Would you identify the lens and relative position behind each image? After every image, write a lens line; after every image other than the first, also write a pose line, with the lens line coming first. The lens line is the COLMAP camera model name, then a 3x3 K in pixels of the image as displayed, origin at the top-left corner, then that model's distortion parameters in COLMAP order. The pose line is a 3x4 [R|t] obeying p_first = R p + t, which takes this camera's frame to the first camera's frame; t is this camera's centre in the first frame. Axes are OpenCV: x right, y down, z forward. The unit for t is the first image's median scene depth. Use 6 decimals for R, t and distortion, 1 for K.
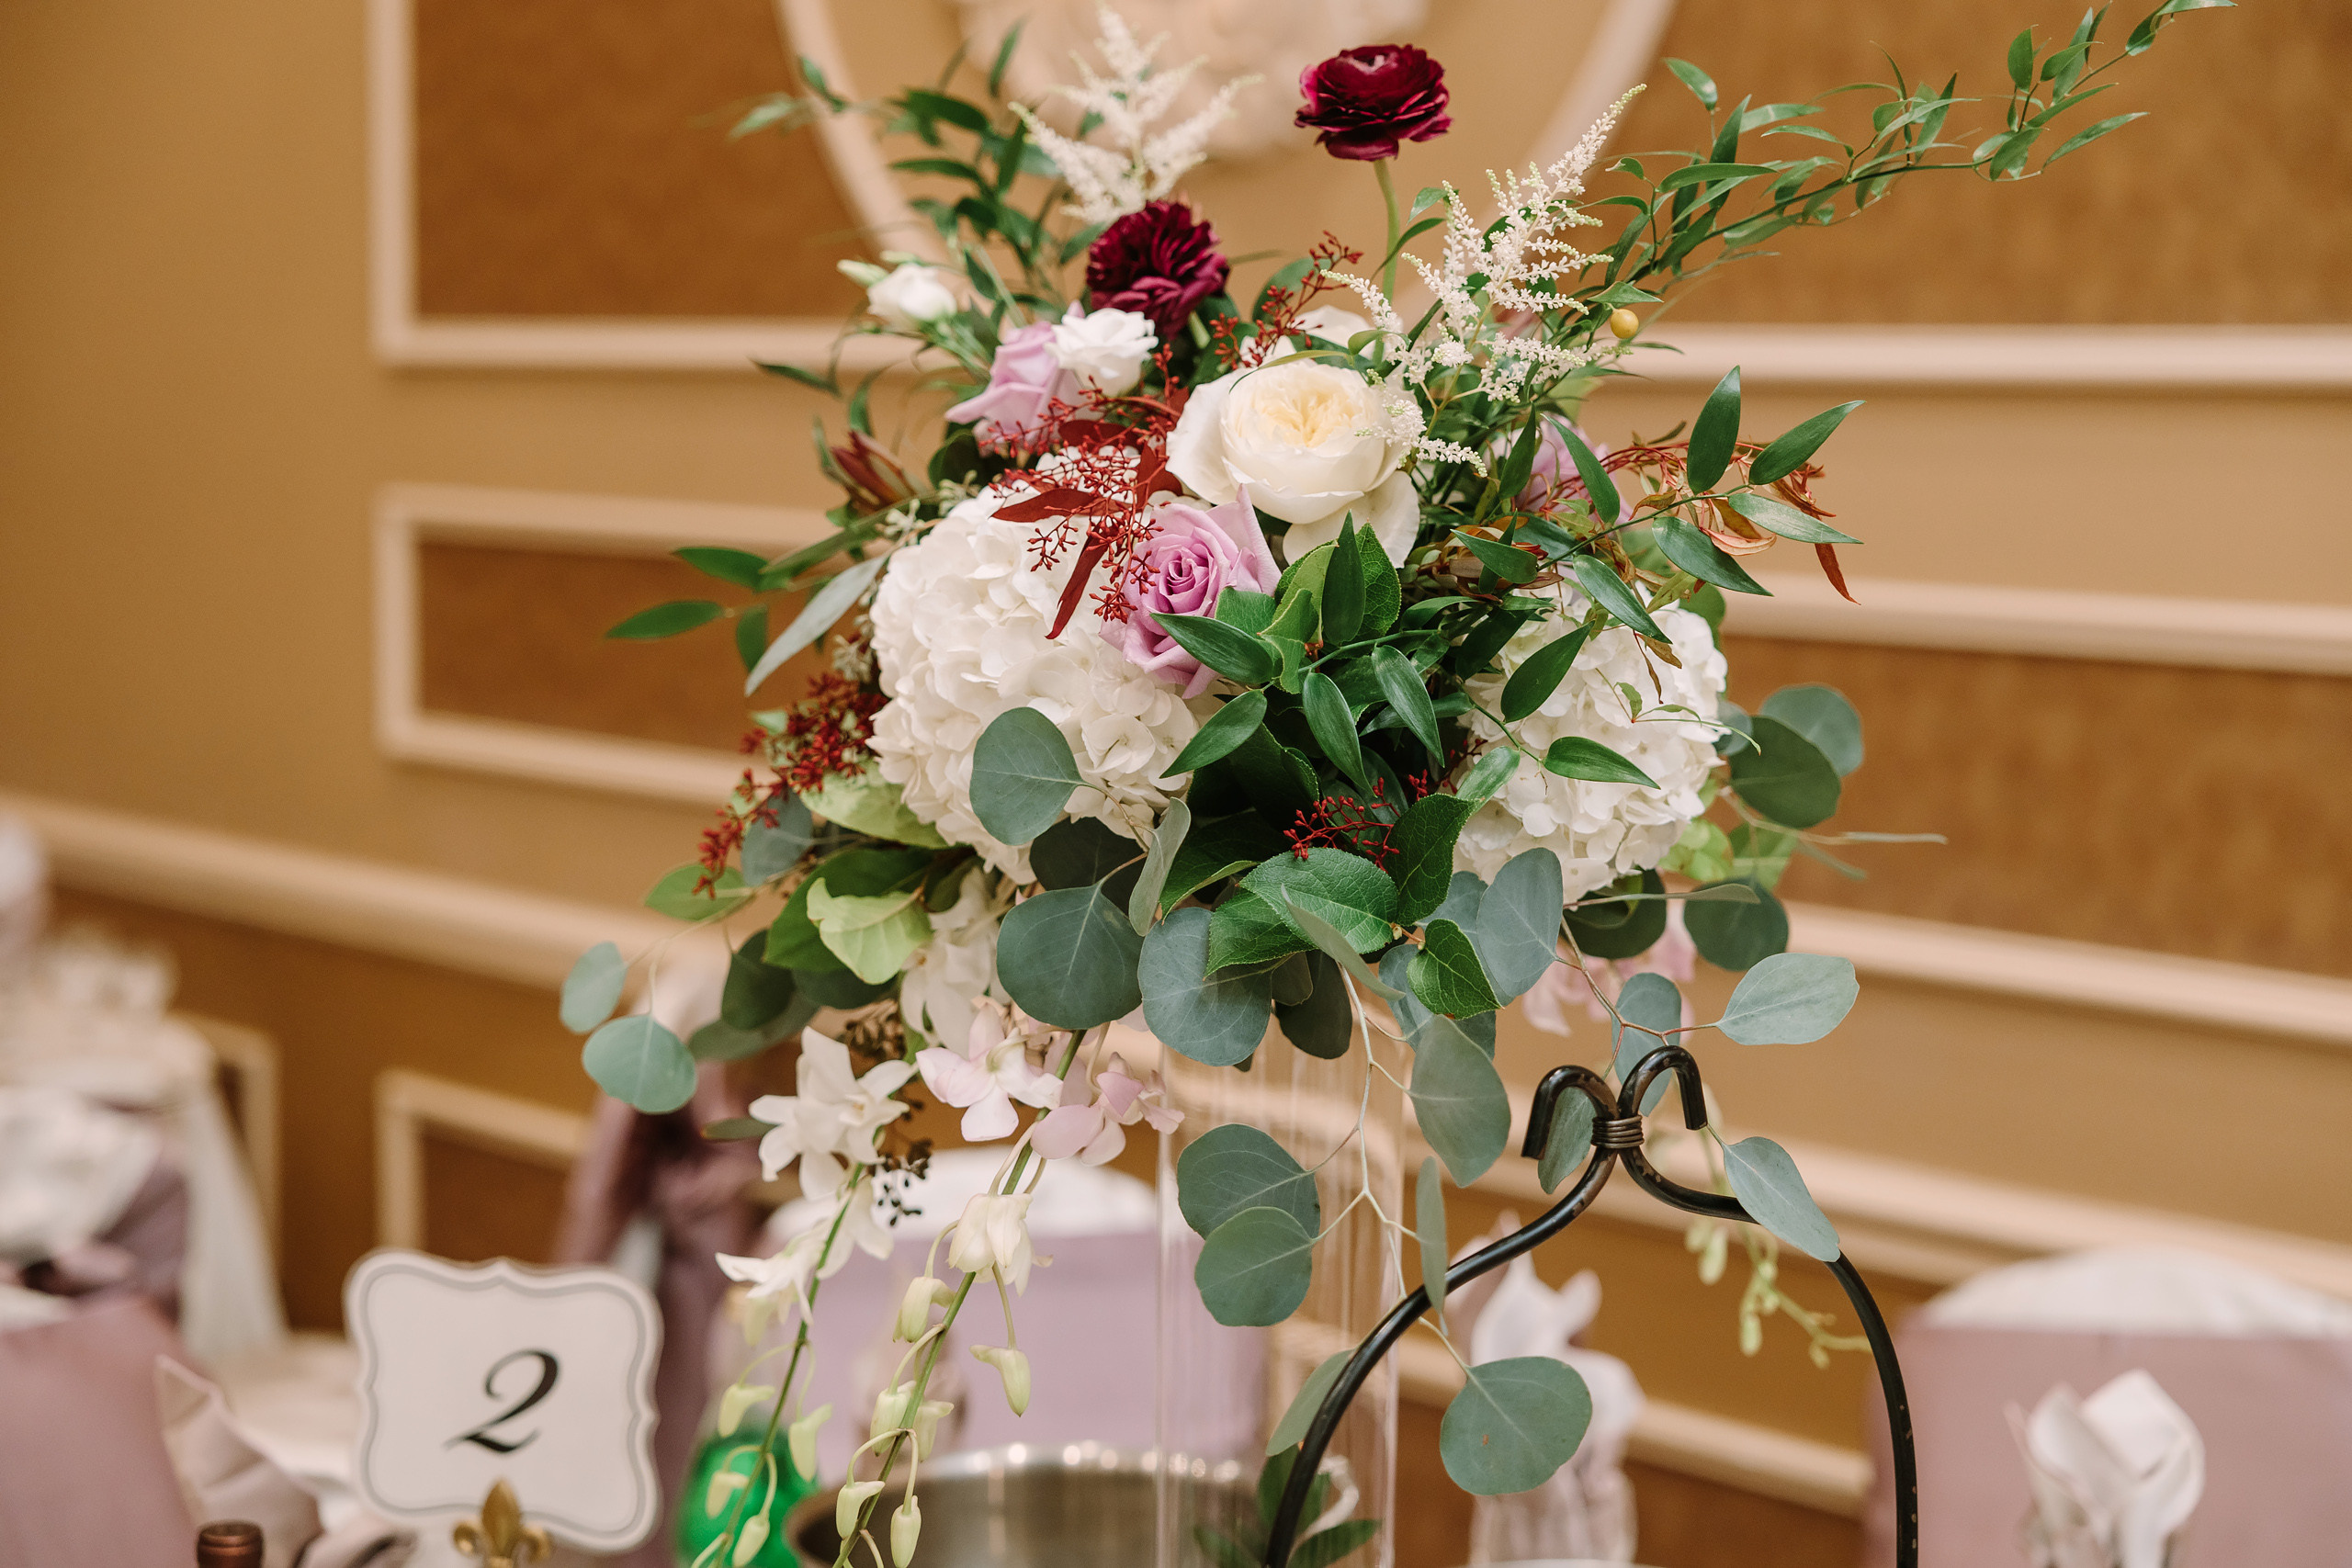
lens RADIAL K [[3984.8, 0, 1175.4], [0, 3984.8, 789.6], [0, 0, 1]] dist [0.027777, 0.000000]
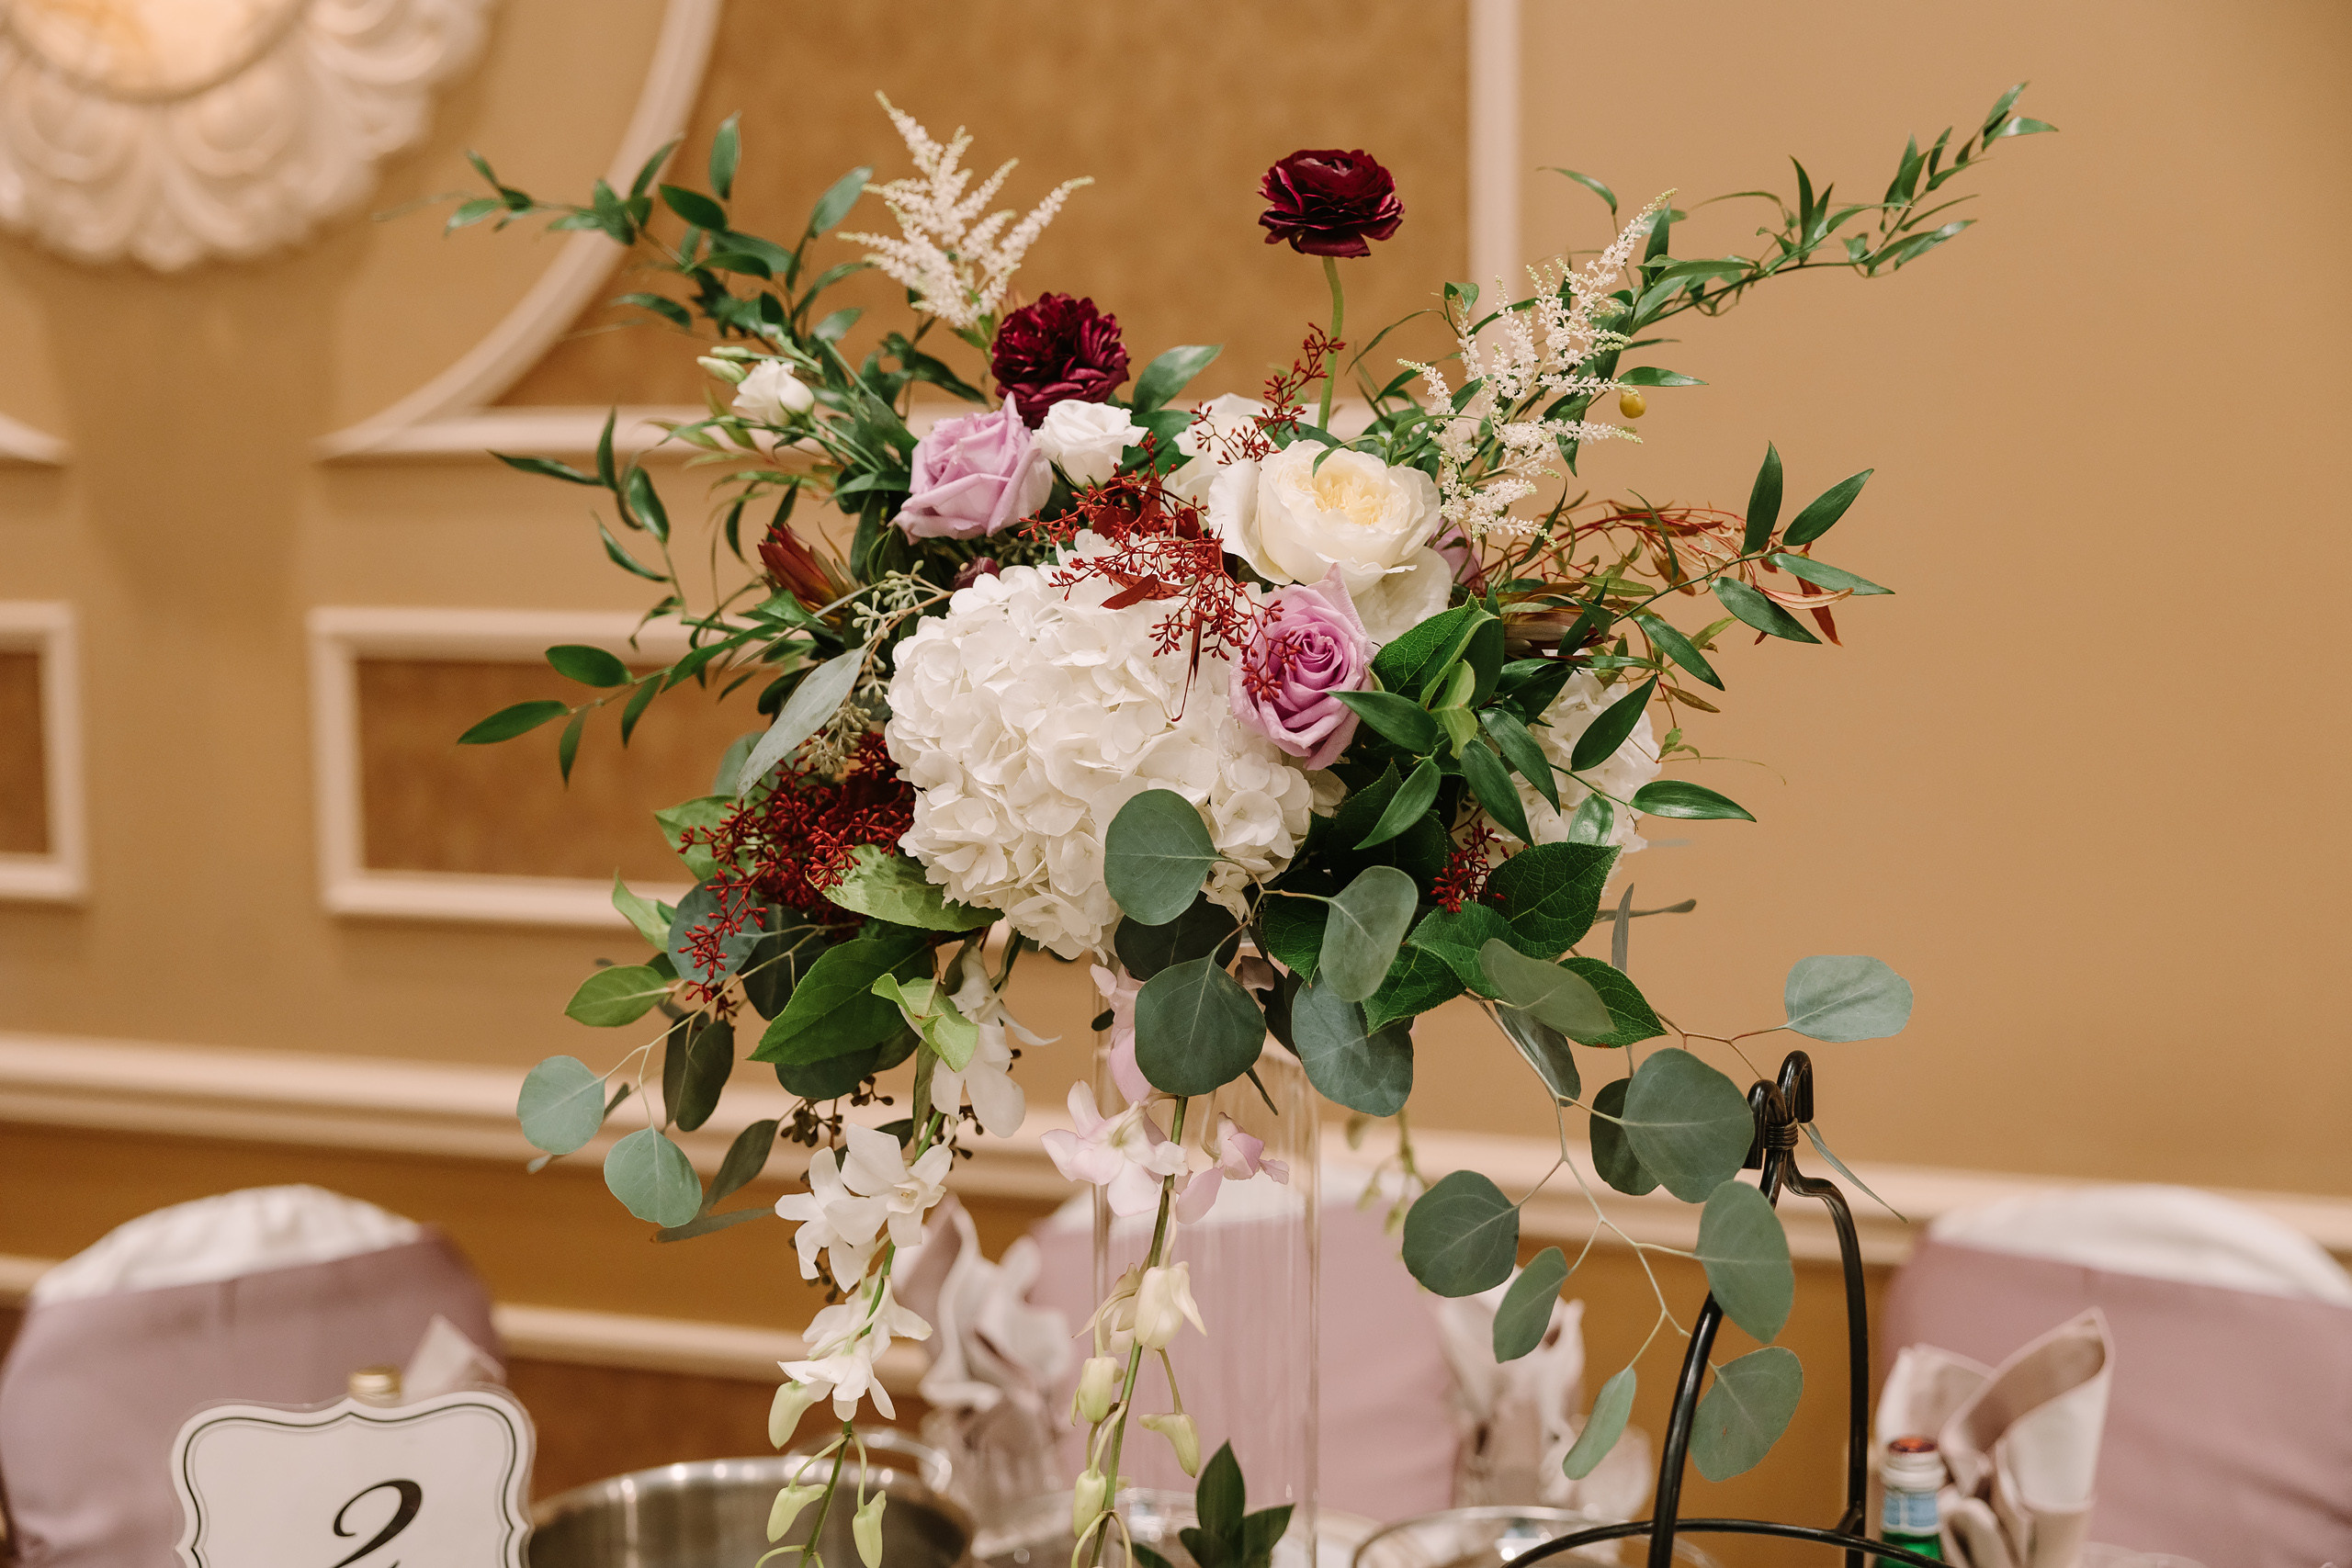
lens RADIAL K [[3104.5, 0, 1176.2], [0, 3104.5, 776.1], [0, 0, 1]] dist [-0.005973, 0.000000]
pose [[0.884057, -0.071411, 0.461891, -0.393022], [0.069500, 0.997357, 0.021174, -0.039669], [-0.462183, 0.013383, 0.886684, 0.285356]]
